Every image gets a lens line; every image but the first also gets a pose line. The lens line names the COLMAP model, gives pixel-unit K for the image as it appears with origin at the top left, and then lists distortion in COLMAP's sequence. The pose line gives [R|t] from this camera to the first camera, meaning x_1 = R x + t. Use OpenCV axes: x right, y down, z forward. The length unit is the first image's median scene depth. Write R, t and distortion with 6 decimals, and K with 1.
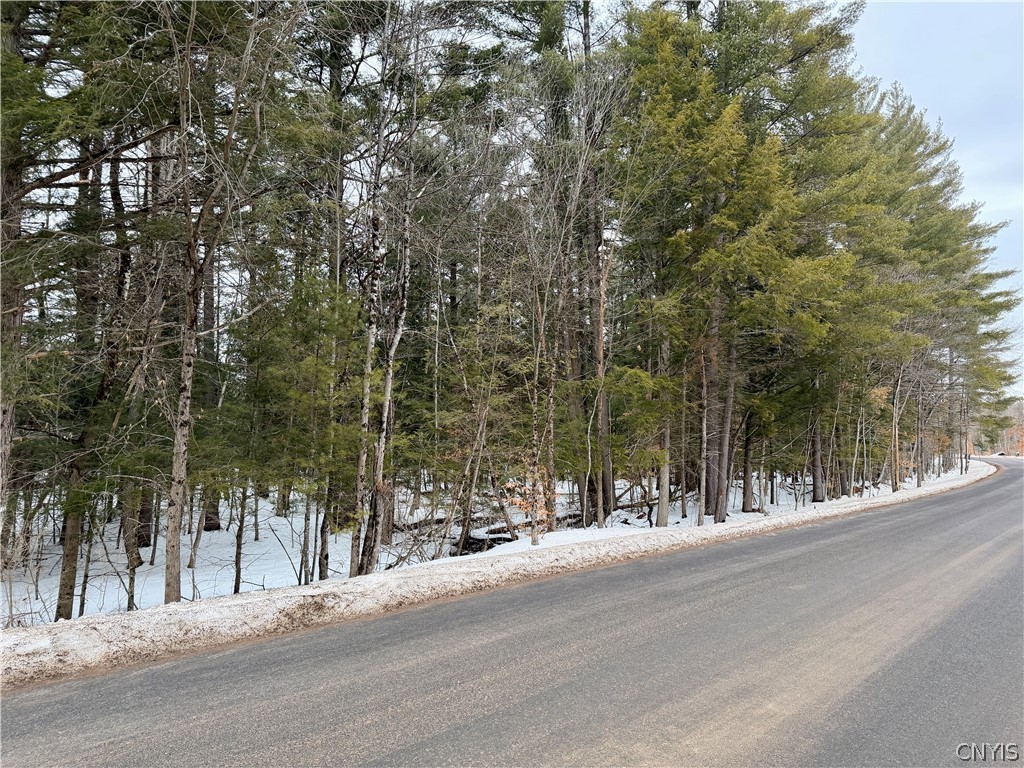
lens RADIAL K [[739.0, 0, 512.0], [0, 739.0, 384.0], [0, 0, 1]] dist [0.126787, -0.200868]
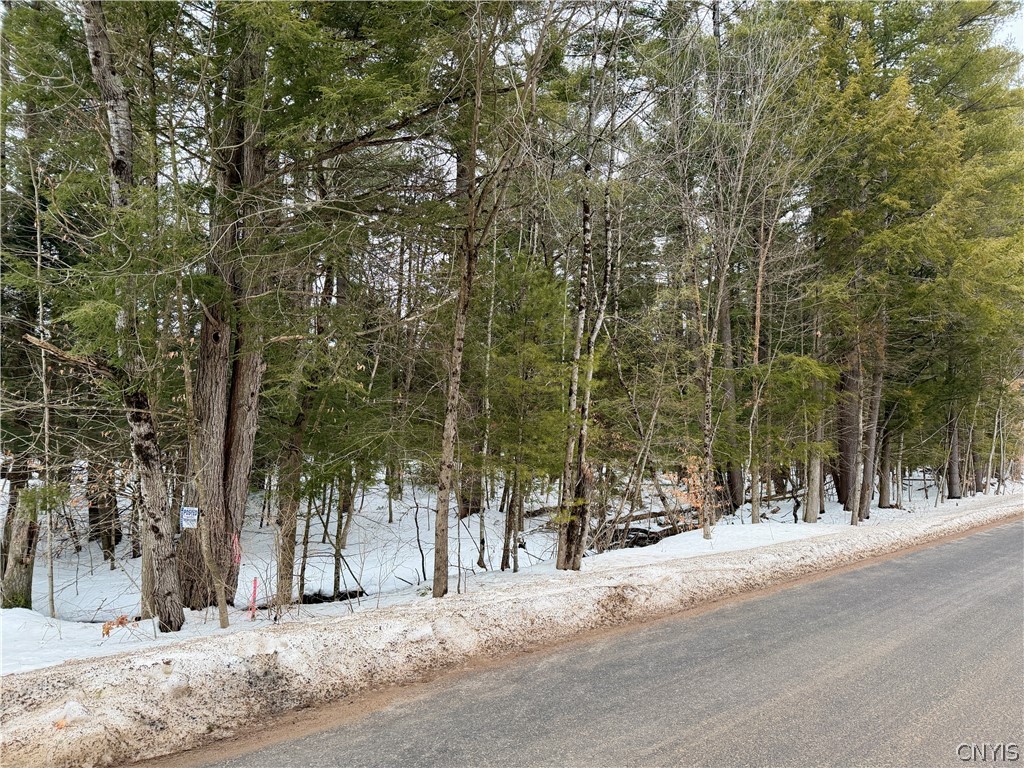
lens RADIAL K [[739.0, 0, 512.0], [0, 739.0, 384.0], [0, 0, 1]] dist [0.126787, -0.200868]
pose [[0.996464, 0.010371, -0.083373, -0.124082], [-0.008972, 0.999813, 0.017140, 0.001301], [0.083535, -0.016331, 0.996371, 0.011202]]
